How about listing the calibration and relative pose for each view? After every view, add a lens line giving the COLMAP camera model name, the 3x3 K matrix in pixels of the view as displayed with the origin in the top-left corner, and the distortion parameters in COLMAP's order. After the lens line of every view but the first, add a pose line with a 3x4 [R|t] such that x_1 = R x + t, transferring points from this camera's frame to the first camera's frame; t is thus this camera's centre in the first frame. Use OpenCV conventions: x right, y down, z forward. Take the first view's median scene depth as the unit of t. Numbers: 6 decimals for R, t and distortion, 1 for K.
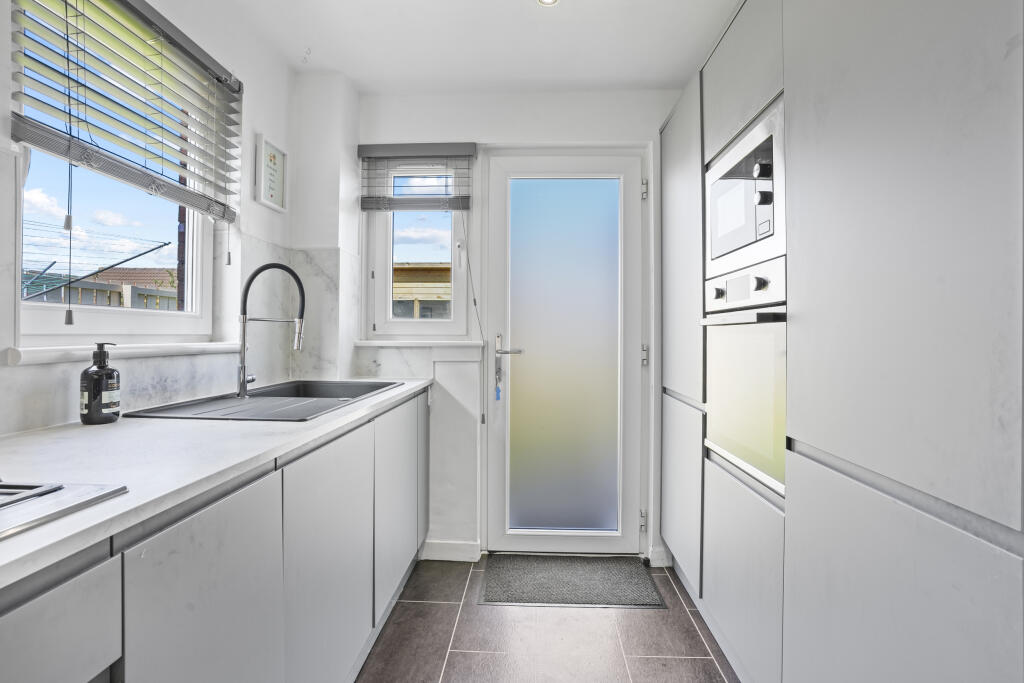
lens RADIAL K [[517.7, 0, 511.7], [0, 517.7, 335.3], [0, 0, 1]] dist [-0.001716, 0.000512]
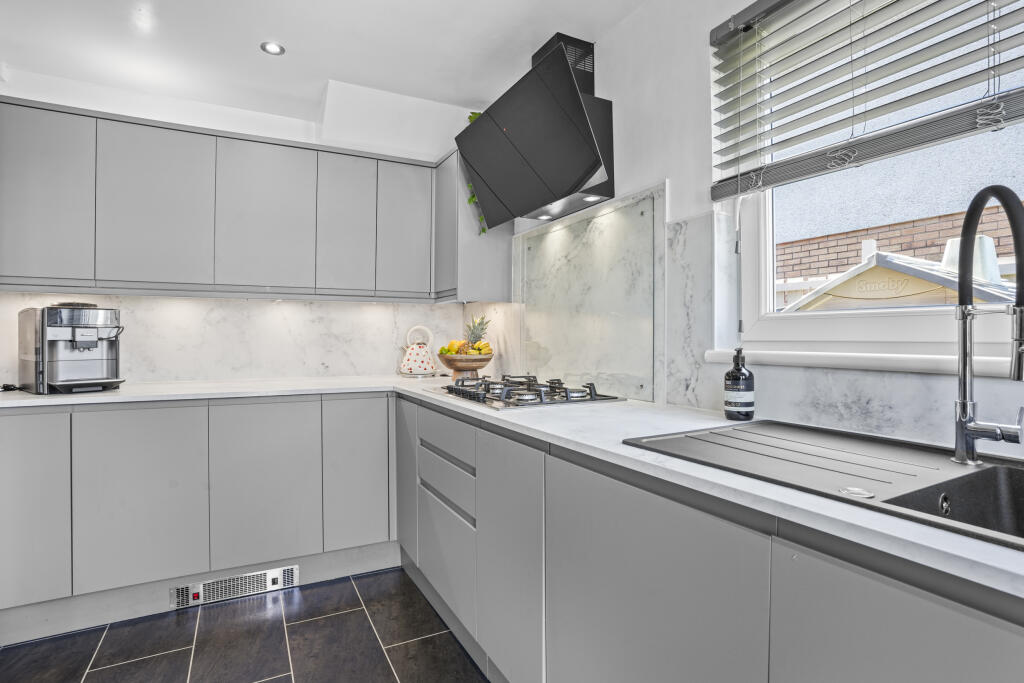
lens RADIAL K [[517.7, 0, 512.8], [0, 517.7, 339.2], [0, 0, 1]] dist [-0.001716, 0.000512]
pose [[-0.864480, -0.010341, -0.502561, 0.183016], [-0.012132, 0.999926, 0.000293, -0.000411], [0.502521, 0.006350, -0.864542, 1.473819]]
